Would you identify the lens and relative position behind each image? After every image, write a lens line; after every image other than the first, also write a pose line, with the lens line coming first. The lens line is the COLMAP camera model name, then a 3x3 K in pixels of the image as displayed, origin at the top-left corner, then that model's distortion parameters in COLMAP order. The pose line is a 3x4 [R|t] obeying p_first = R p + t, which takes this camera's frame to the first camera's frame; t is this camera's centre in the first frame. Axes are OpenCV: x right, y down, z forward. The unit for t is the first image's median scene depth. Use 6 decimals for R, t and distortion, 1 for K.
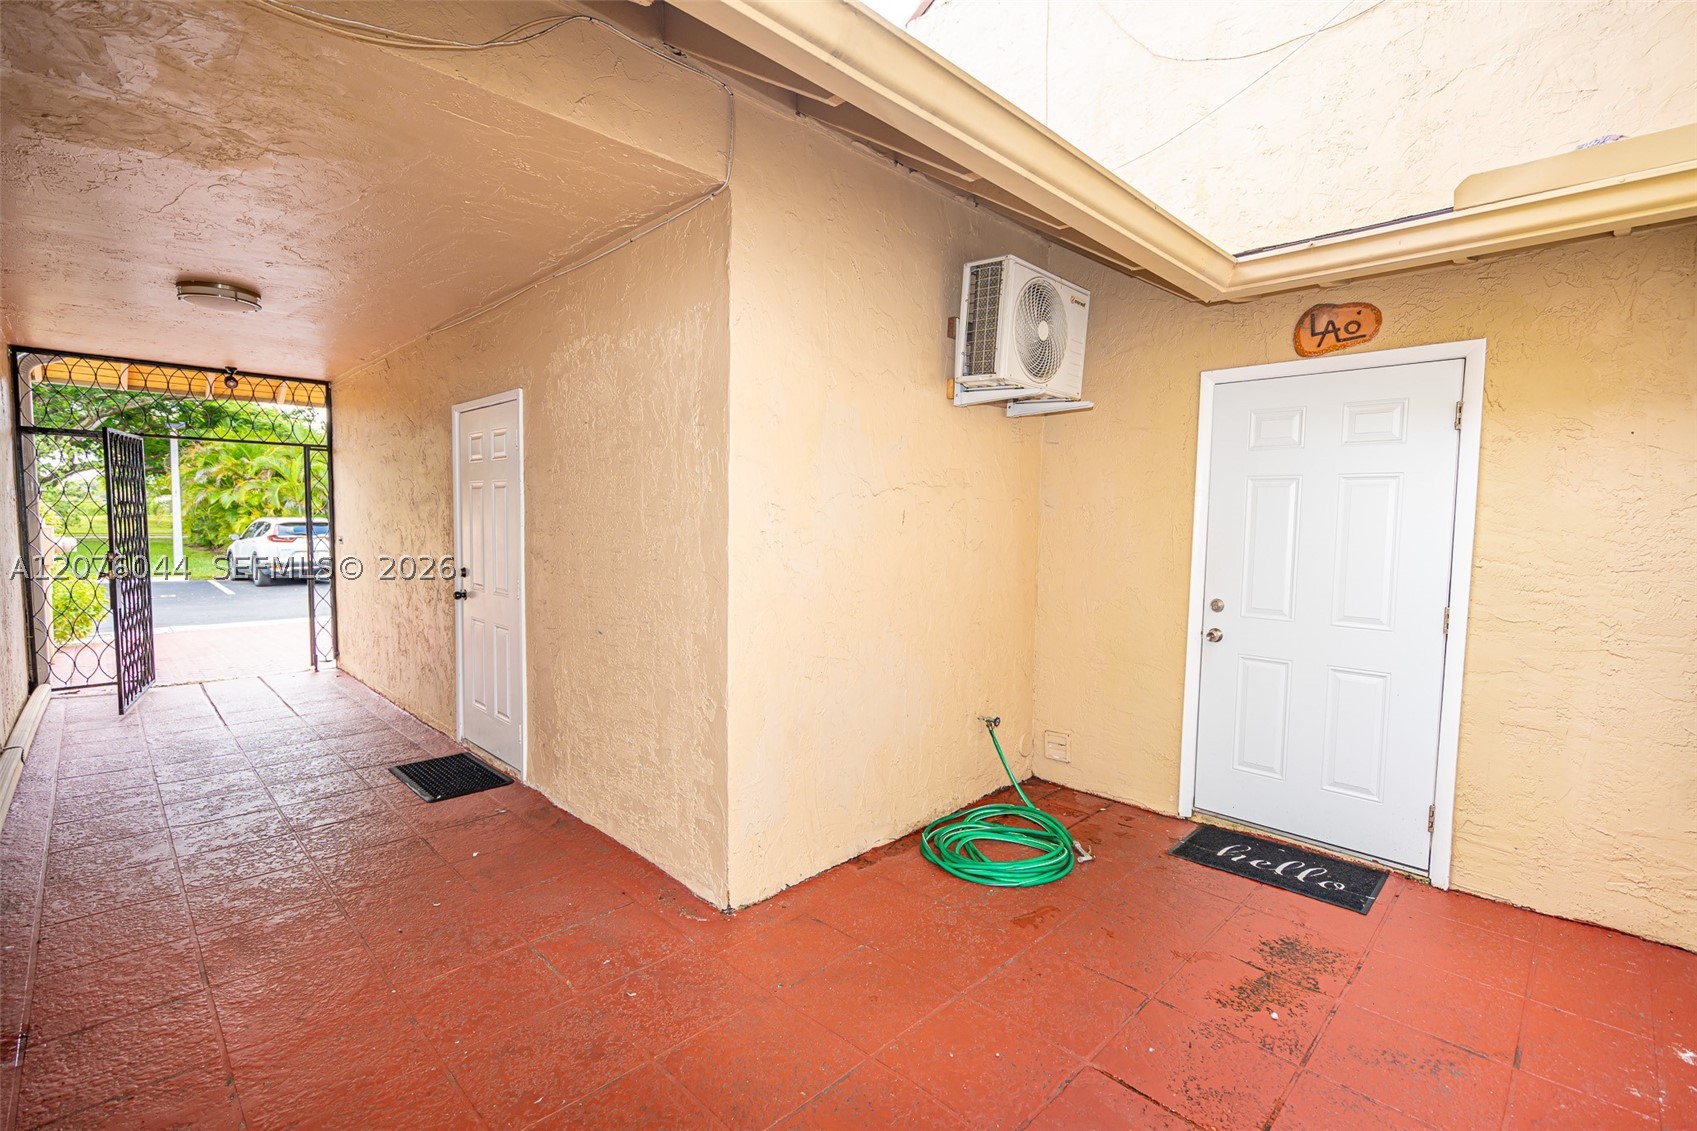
lens RADIAL K [[772.5, 0, 846.8], [0, 772.5, 566.3], [0, 0, 1]] dist [-0.013975, 0.003097]
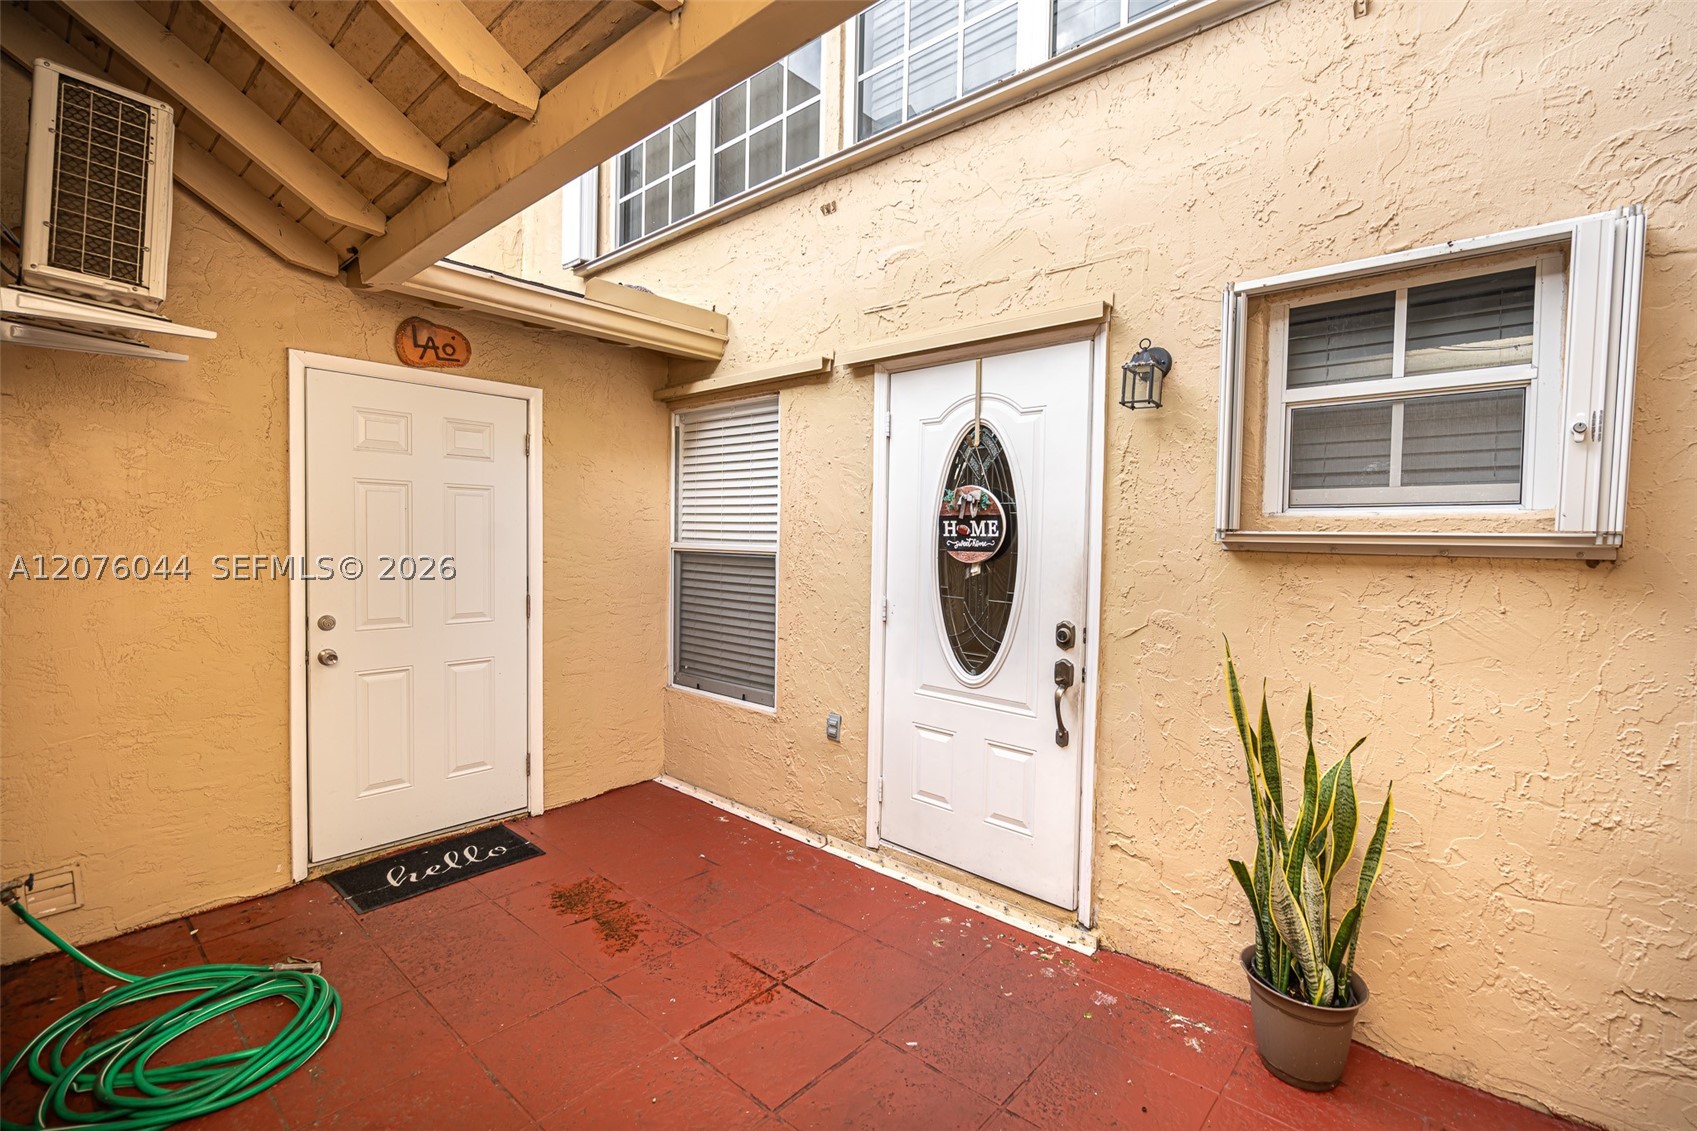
lens RADIAL K [[772.5, 0, 832.4], [0, 772.5, 565.3], [0, 0, 1]] dist [-0.013975, 0.003097]
pose [[-0.073765, -0.054946, 0.995761, -0.463495], [0.046370, 0.997212, 0.058461, -0.042254], [-0.996197, 0.050486, -0.071011, 0.522851]]
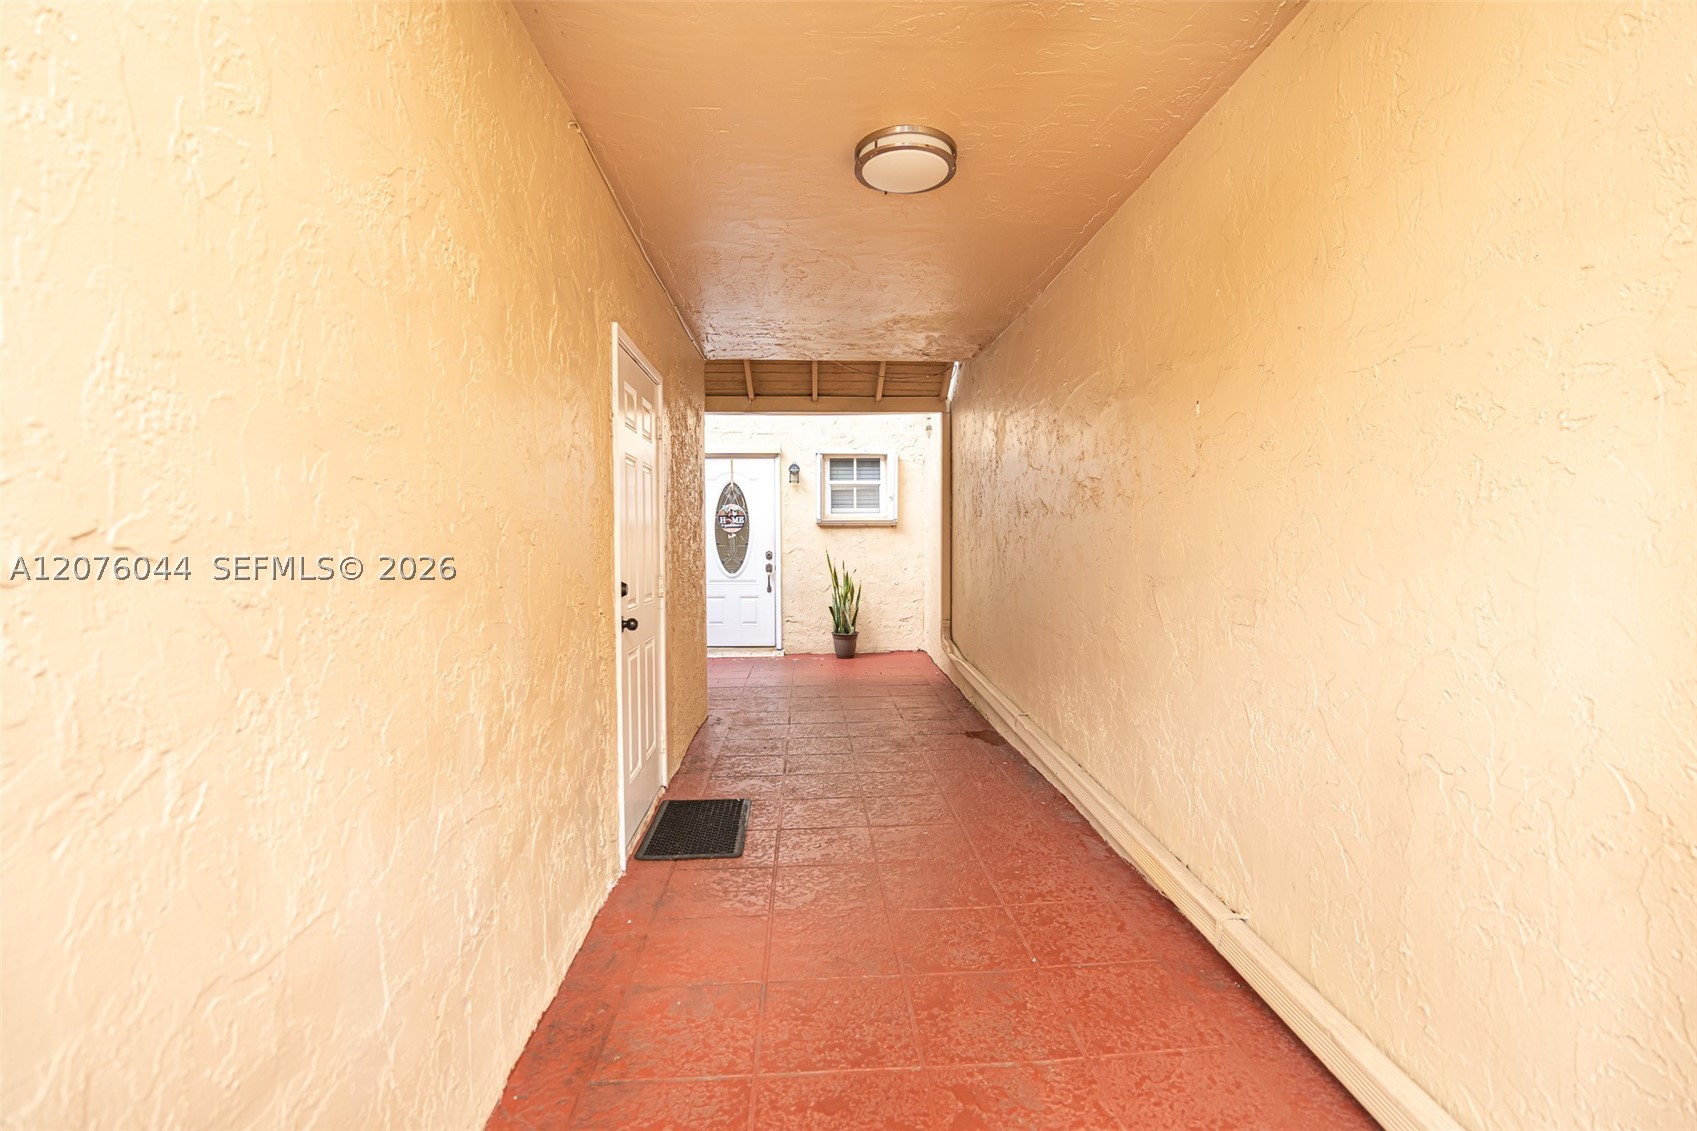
lens RADIAL K [[772.5, 0, 848.2], [0, 772.5, 562.3], [0, 0, 1]] dist [-0.013975, 0.003097]
pose [[-0.747364, -0.030796, 0.663700, -1.598385], [0.038010, 0.995308, 0.088984, -0.101386], [-0.663326, 0.091731, -0.742687, 2.015865]]
